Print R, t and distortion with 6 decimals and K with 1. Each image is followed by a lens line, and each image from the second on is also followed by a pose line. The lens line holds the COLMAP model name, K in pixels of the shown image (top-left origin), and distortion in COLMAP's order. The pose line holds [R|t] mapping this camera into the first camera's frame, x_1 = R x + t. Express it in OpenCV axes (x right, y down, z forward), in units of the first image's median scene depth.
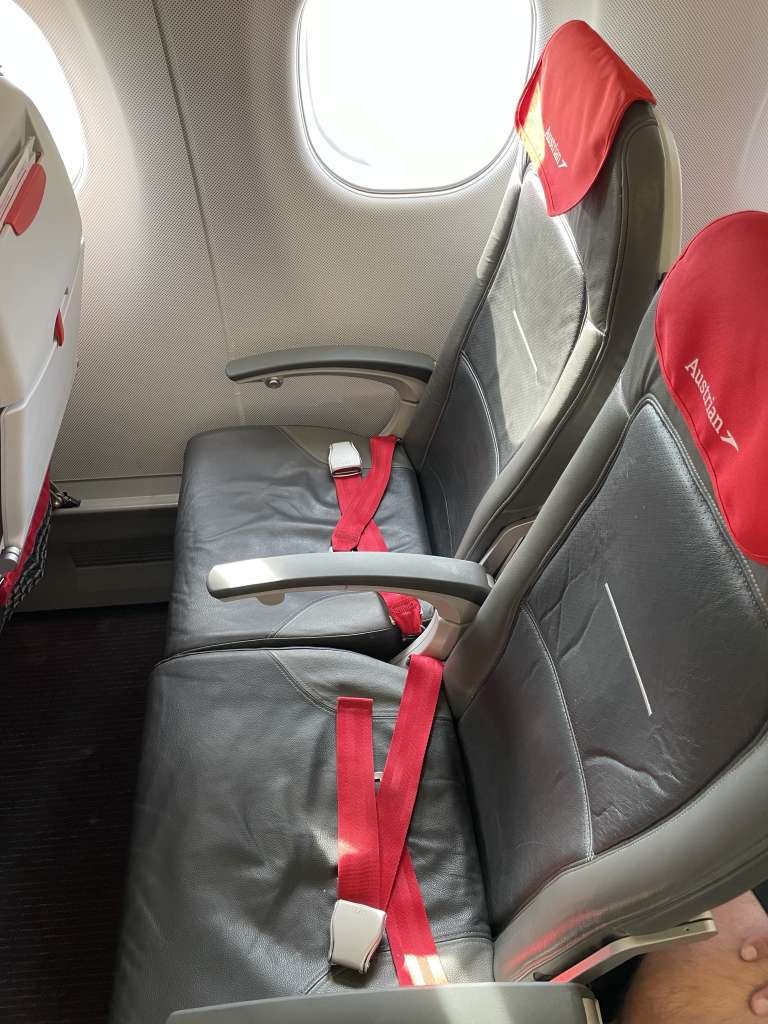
lens RADIAL K [[857.1, 0, 384.0], [0, 857.1, 512.0], [0, 0, 1]] dist [0.179048, -0.196127]
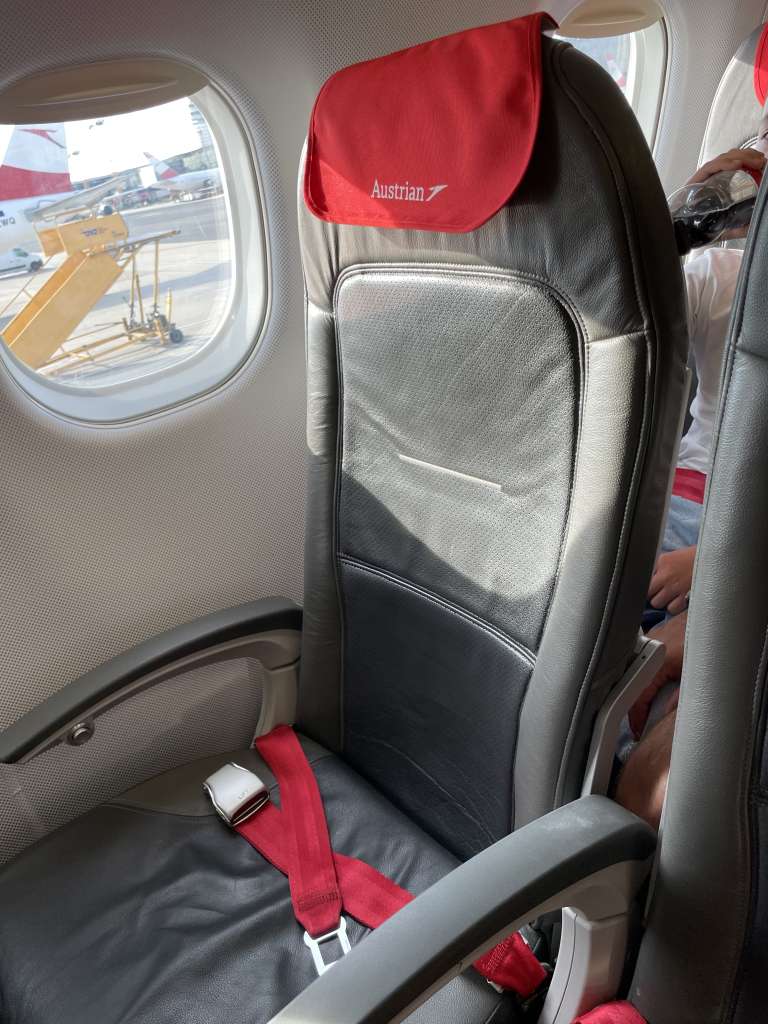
lens RADIAL K [[814.9, 0, 384.0], [0, 814.9, 512.0], [0, 0, 1]] dist [0.097003, -0.159861]
pose [[0.826510, -0.365651, 0.427995, -0.147523], [0.500860, 0.824720, -0.262635, -0.018959], [-0.256943, 0.431436, 0.864779, 0.383394]]
